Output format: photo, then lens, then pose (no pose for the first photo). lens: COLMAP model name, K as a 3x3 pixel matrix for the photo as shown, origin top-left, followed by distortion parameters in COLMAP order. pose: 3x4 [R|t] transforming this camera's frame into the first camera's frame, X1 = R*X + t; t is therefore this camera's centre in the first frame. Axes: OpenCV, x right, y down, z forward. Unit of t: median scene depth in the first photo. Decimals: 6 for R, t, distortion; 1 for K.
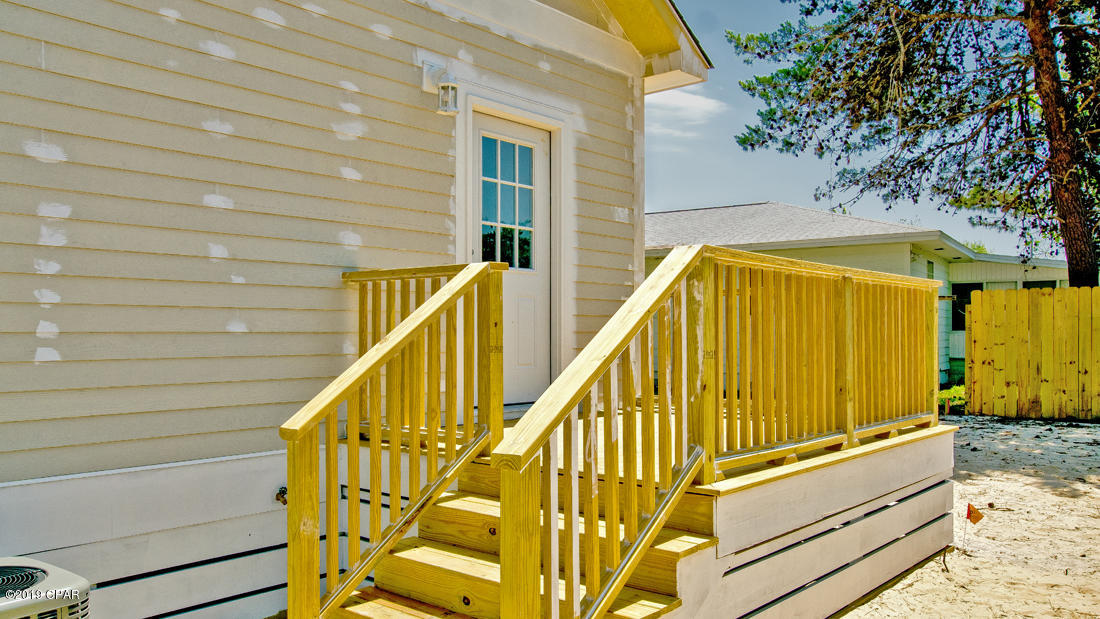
lens RADIAL K [[875.7, 0, 550.0], [0, 875.7, 309.5], [0, 0, 1]] dist [0.000721, 0.000044]
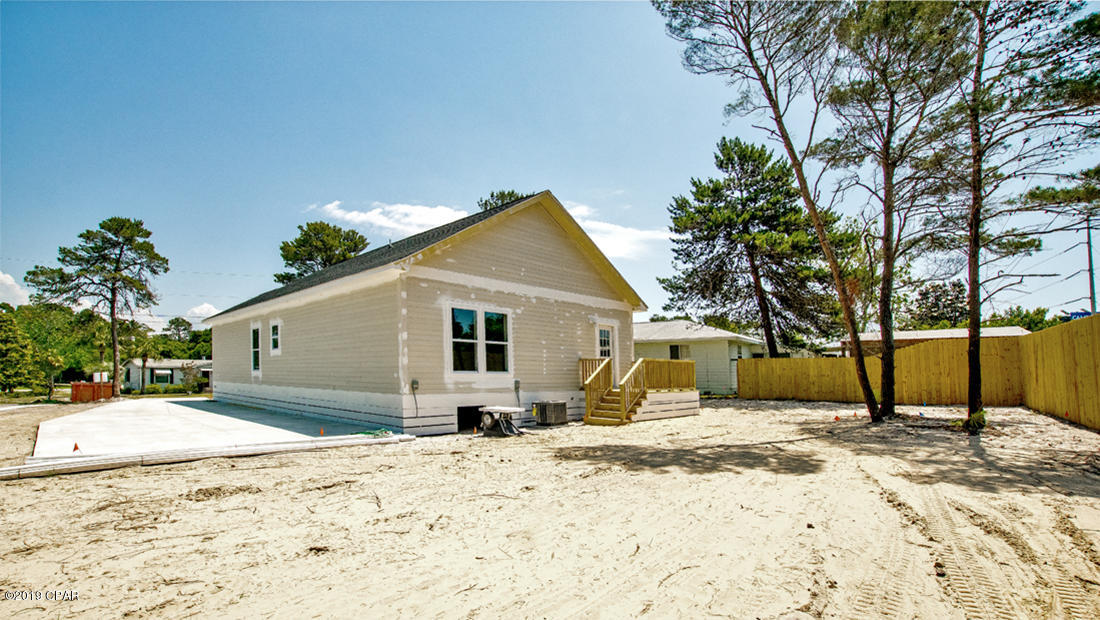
lens RADIAL K [[491.5, 0, 529.5], [0, 491.5, 313.1], [0, 0, 1]] dist [0.000522, 0.000021]
pose [[0.996319, -0.009450, -0.085199, -0.232218], [0.001016, 0.995137, -0.098499, -0.021679], [0.085716, 0.098050, 0.991483, -1.745523]]
